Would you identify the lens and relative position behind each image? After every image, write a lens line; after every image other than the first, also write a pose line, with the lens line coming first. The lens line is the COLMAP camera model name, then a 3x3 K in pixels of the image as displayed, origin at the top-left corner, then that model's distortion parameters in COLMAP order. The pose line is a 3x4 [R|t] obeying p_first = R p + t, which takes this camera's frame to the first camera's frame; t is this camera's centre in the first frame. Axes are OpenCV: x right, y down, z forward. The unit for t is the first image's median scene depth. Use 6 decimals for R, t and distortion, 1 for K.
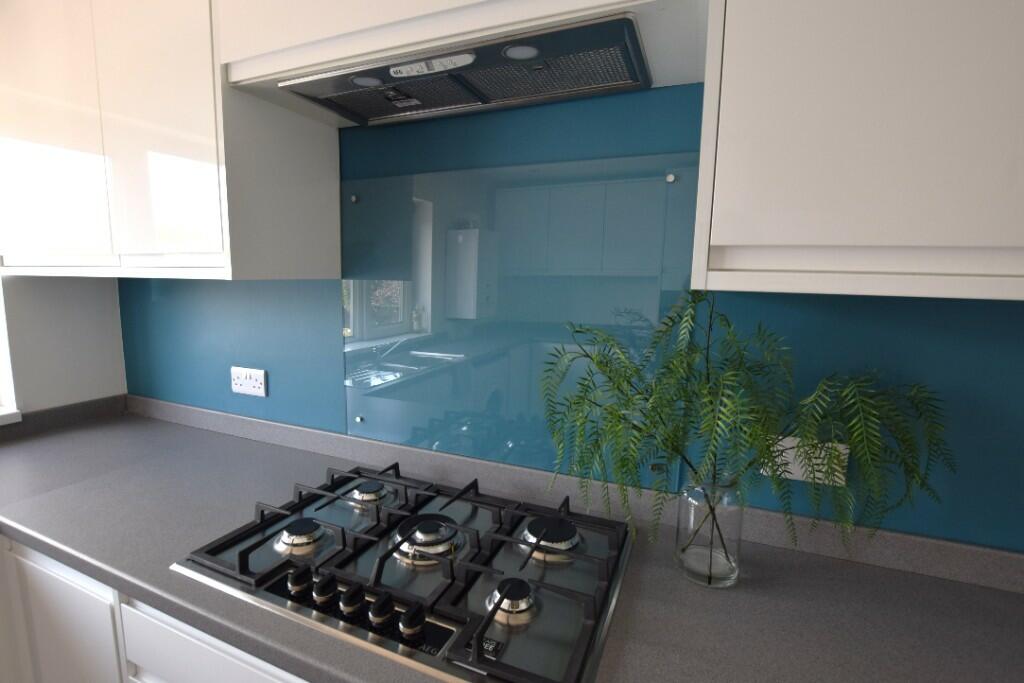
lens RADIAL K [[472.9, 0, 512.0], [0, 472.9, 341.5], [0, 0, 1]] dist [-0.046829, 0.000235]
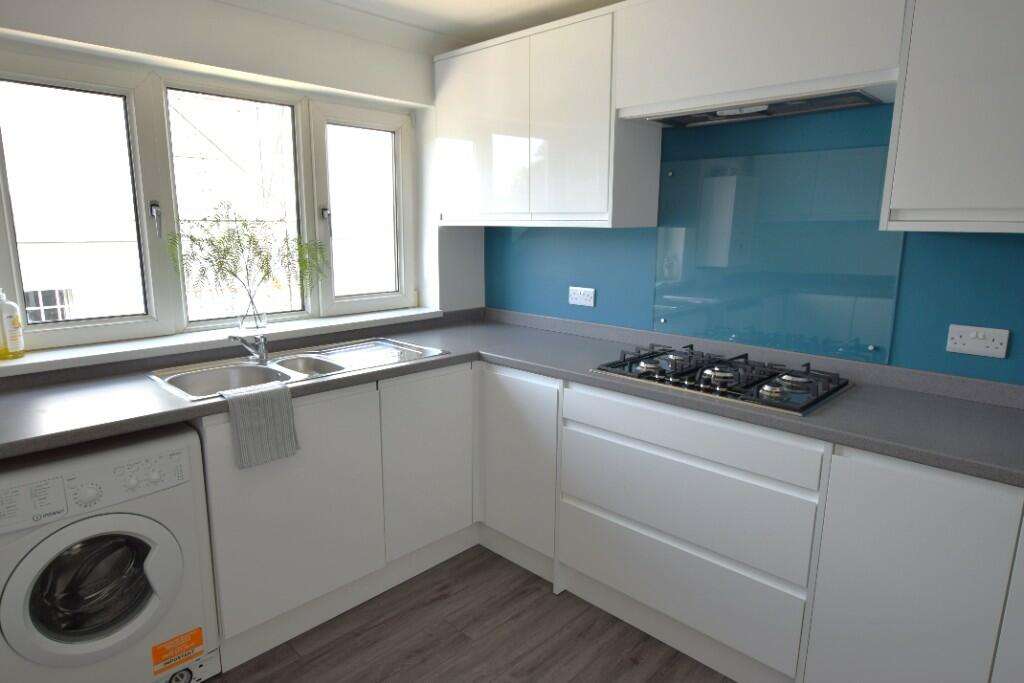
lens RADIAL K [[598.0, 0, 512.0], [0, 598.0, 341.5], [0, 0, 1]] dist [-0.000890, -0.000560]
pose [[0.925707, 0.060066, -0.373441, -0.050619], [-0.038797, 0.997181, 0.064220, 0.135116], [0.376246, -0.044960, 0.925428, -1.036631]]
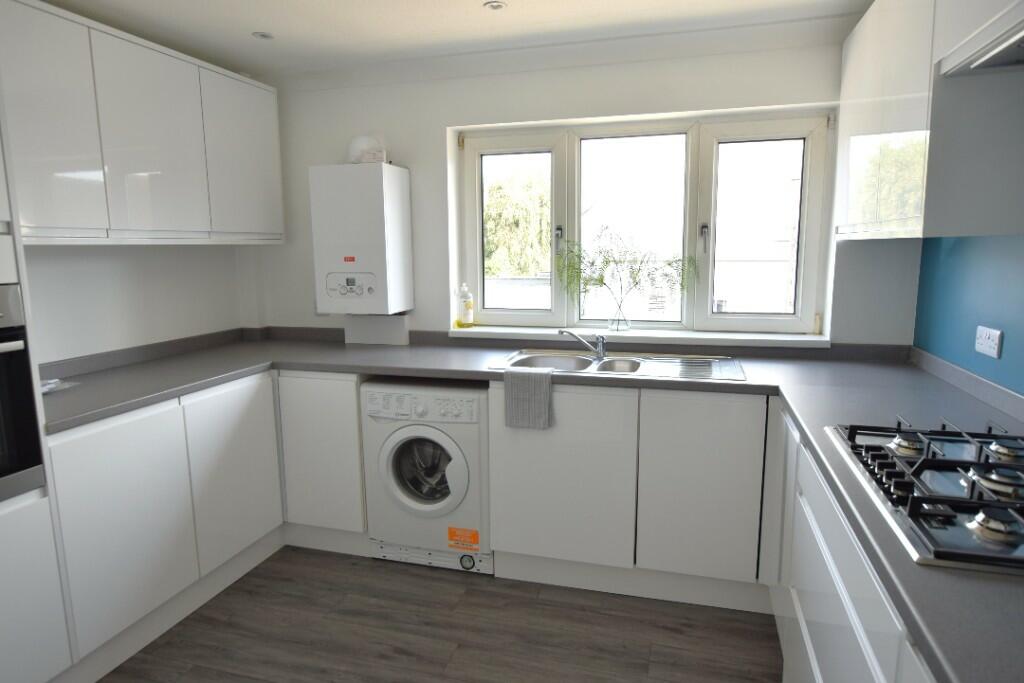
lens RADIAL K [[615.3, 0, 524.1], [0, 615.3, 341.8], [0, 0, 1]] dist [-0.005291, 0.000076]
pose [[0.113819, 0.129547, -0.985019, 0.729746], [-0.118070, 0.986200, 0.116059, 0.060430], [0.986461, 0.103092, 0.127543, -0.179951]]
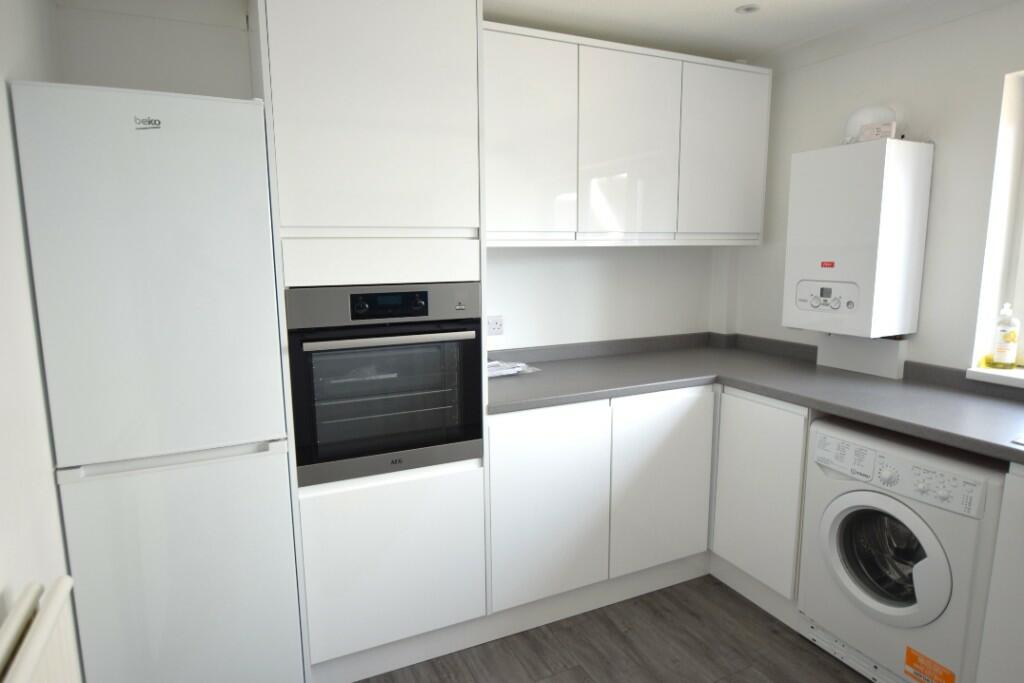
lens RADIAL K [[605.1, 0, 512.0], [0, 605.1, 341.5], [0, 0, 1]] dist [-0.016139, 0.001708]
pose [[-0.673570, 0.097277, -0.732694, 0.351832], [-0.104889, 0.968689, 0.225034, 0.015822], [0.731643, 0.228428, -0.642277, -0.038530]]
